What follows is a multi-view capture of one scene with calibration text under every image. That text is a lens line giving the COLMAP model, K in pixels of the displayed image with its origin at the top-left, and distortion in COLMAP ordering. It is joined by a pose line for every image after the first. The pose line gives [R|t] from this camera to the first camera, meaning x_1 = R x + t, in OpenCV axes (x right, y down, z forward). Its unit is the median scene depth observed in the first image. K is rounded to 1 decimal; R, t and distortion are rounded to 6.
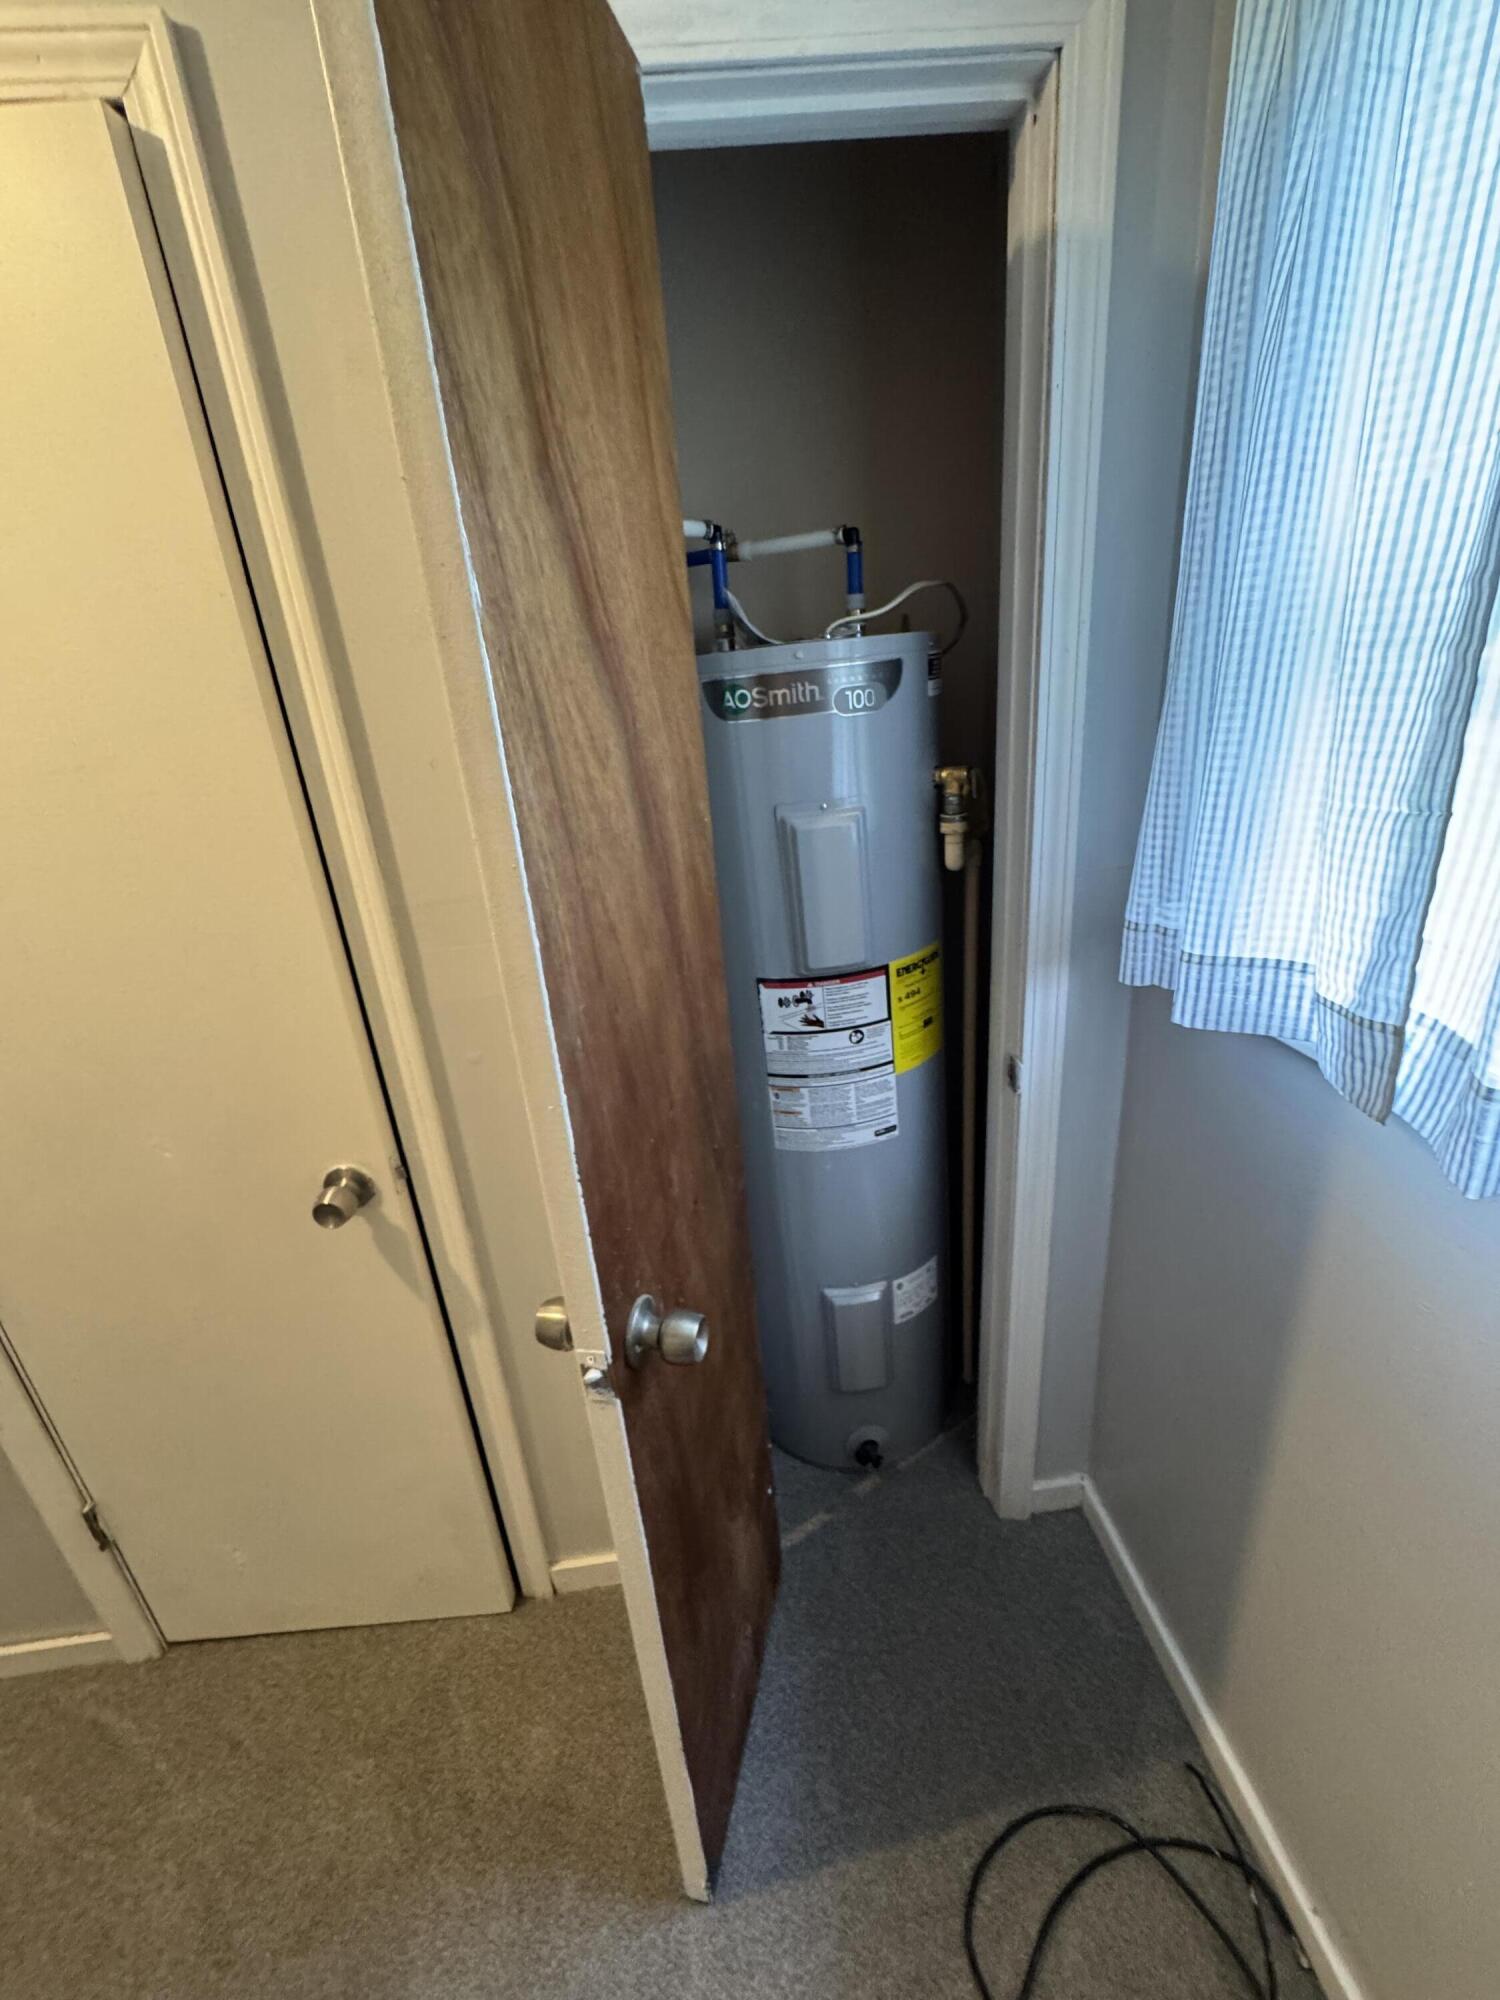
lens RADIAL K [[803.7, 0, 749.1], [0, 803.7, 1002.1], [0, 0, 1]] dist [-0.003710, -0.000060]
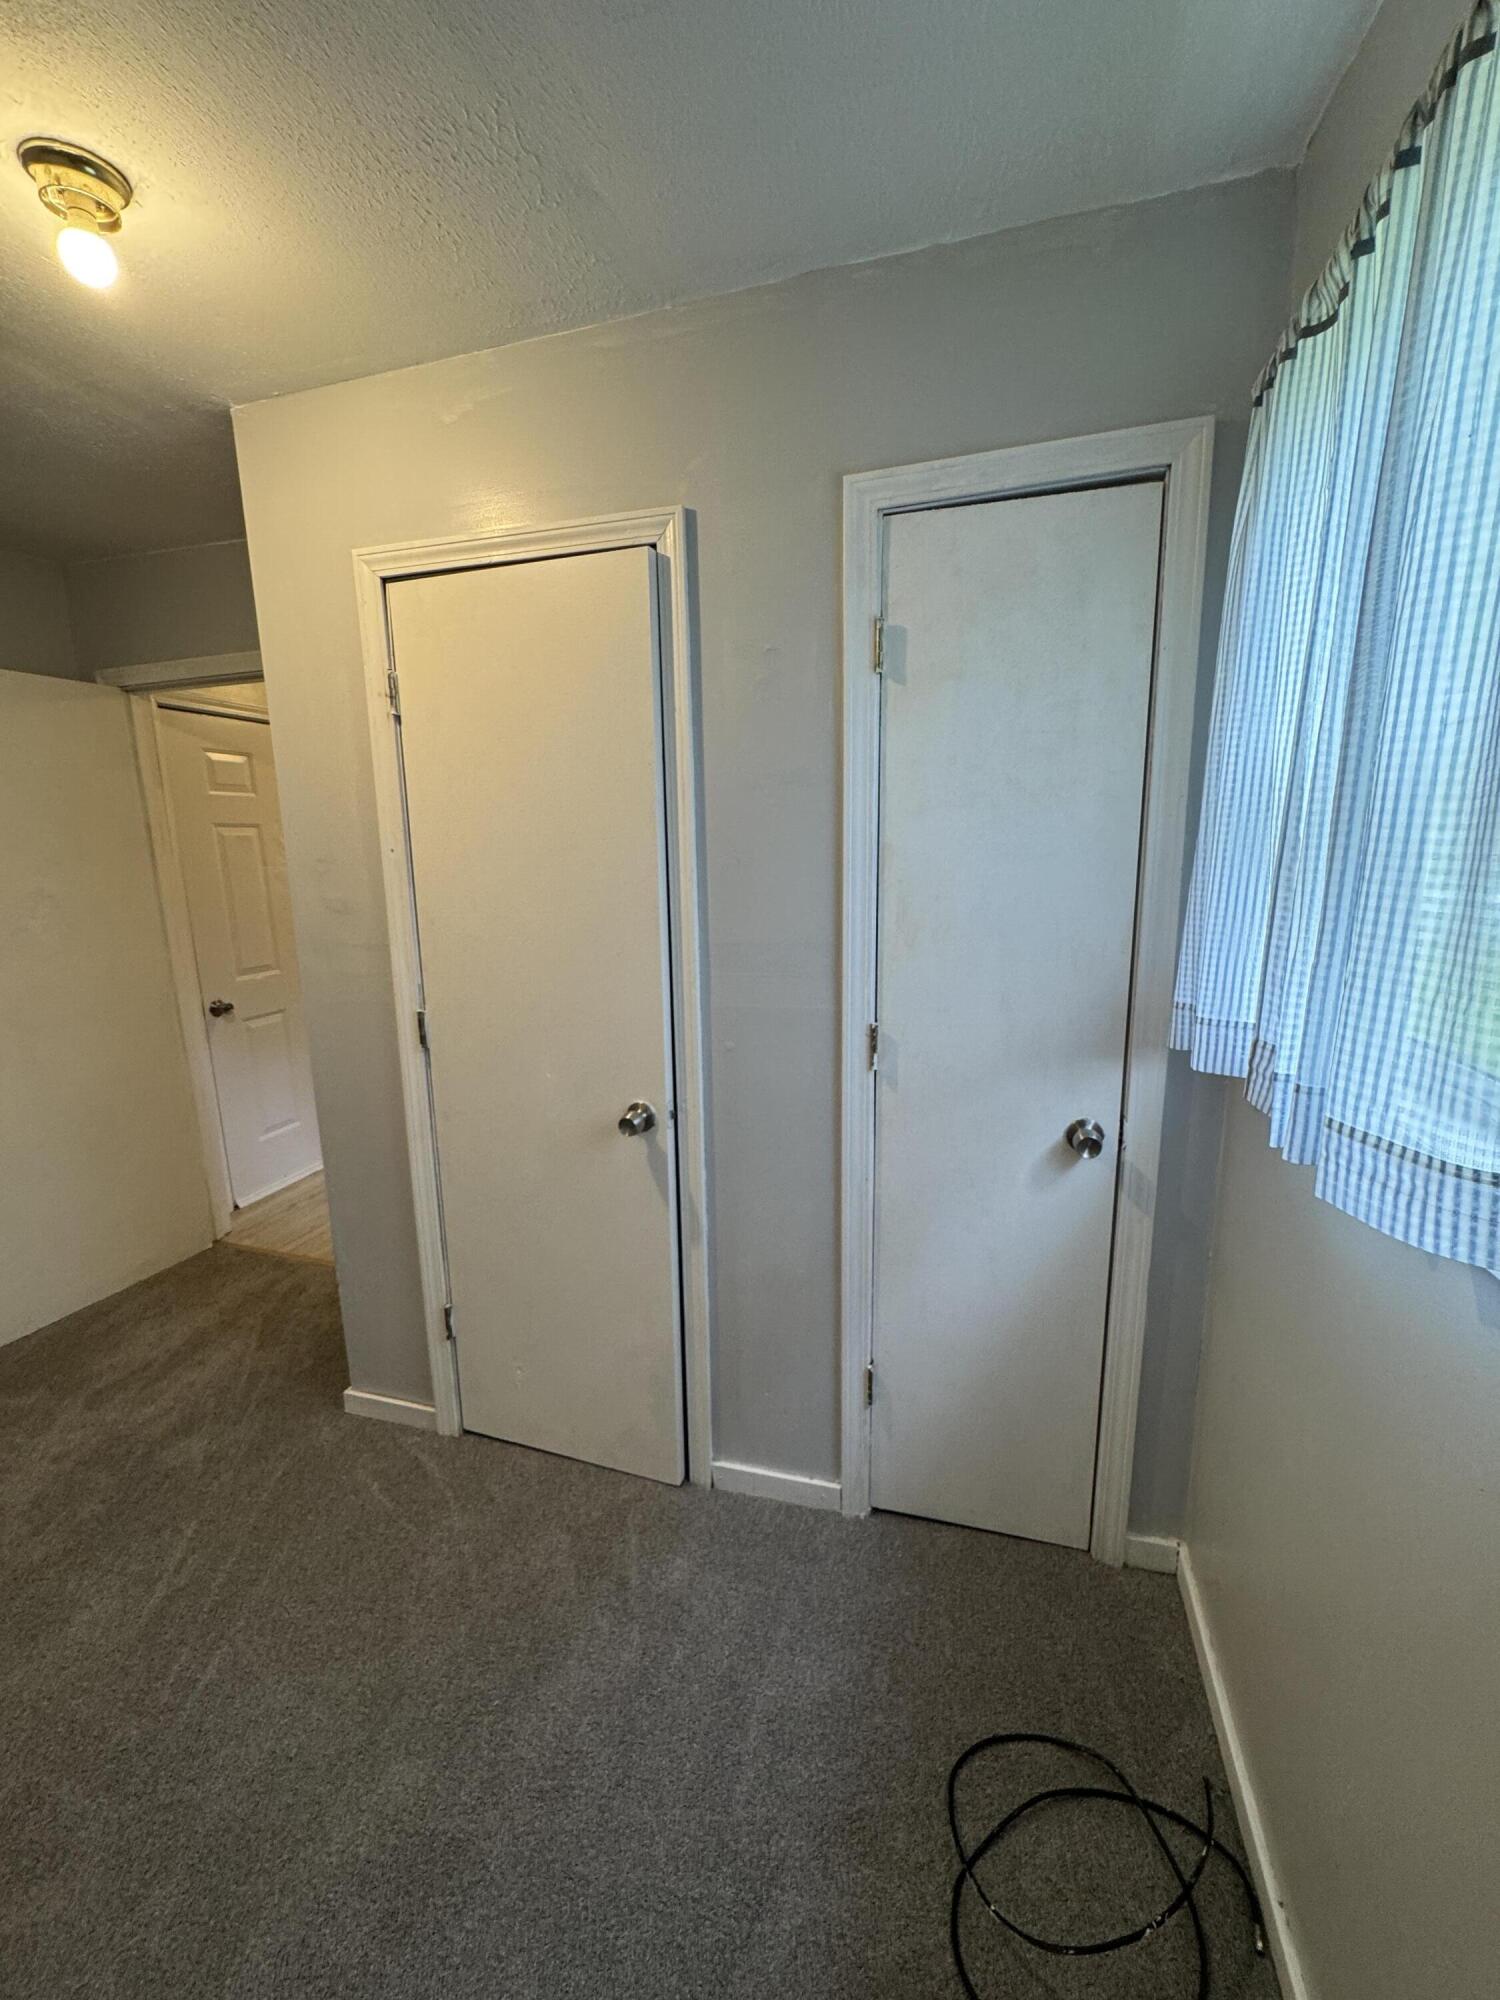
lens RADIAL K [[803.7, 0, 749.6], [0, 803.7, 1008.1], [0, 0, 1]] dist [-0.003710, -0.000060]
pose [[0.927288, 0.130694, -0.350794, 0.217991], [-0.185276, 0.974485, -0.126699, 0.180865], [0.325285, 0.182480, 0.927842, -0.420390]]
